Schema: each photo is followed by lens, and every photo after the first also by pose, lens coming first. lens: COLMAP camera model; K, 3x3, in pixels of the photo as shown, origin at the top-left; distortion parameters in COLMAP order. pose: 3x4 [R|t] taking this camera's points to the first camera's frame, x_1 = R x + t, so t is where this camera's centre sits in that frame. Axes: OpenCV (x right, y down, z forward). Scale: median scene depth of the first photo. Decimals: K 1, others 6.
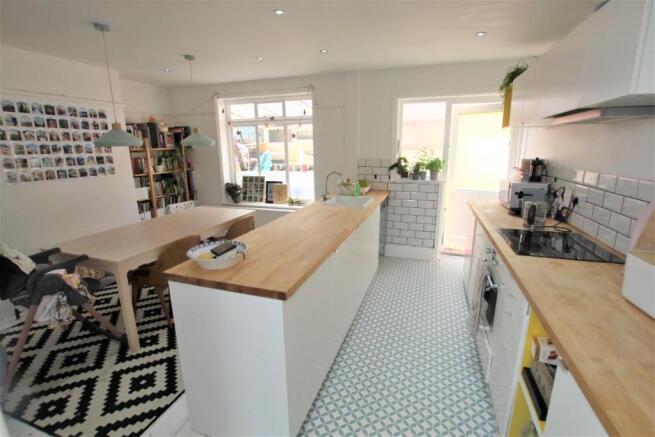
lens RADIAL K [[300.7, 0, 326.8], [0, 300.7, 215.2], [0, 0, 1]] dist [-0.035909, 0.002803]
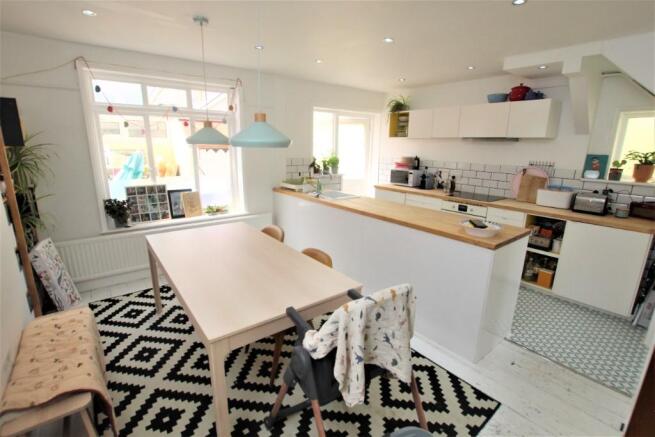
lens RADIAL K [[300.7, 0, 326.8], [0, 300.7, 218.7], [0, 0, 1]] dist [-0.035909, 0.002803]
pose [[0.557618, -0.179383, 0.810484, -0.657532], [0.163147, 0.981011, 0.104879, -0.061759], [-0.813907, 0.073745, 0.576296, 0.264061]]
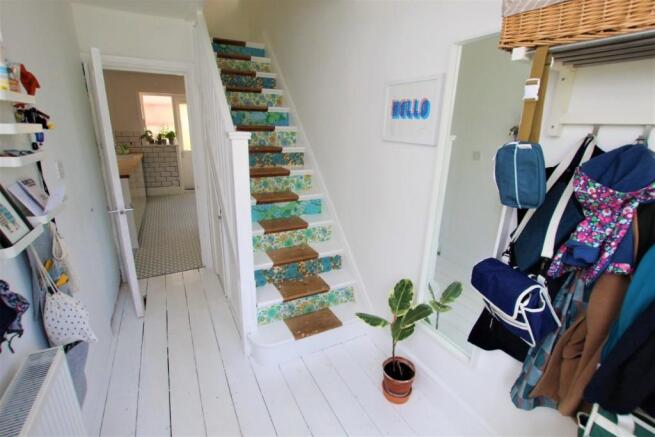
lens RADIAL K [[300.7, 0, 327.4], [0, 300.7, 216.0], [0, 0, 1]] dist [-0.035909, 0.002803]
pose [[0.693670, -0.186605, 0.695702, -0.233208], [0.134804, 0.982426, 0.129100, 0.156071], [-0.707566, 0.004231, 0.706634, -0.680288]]
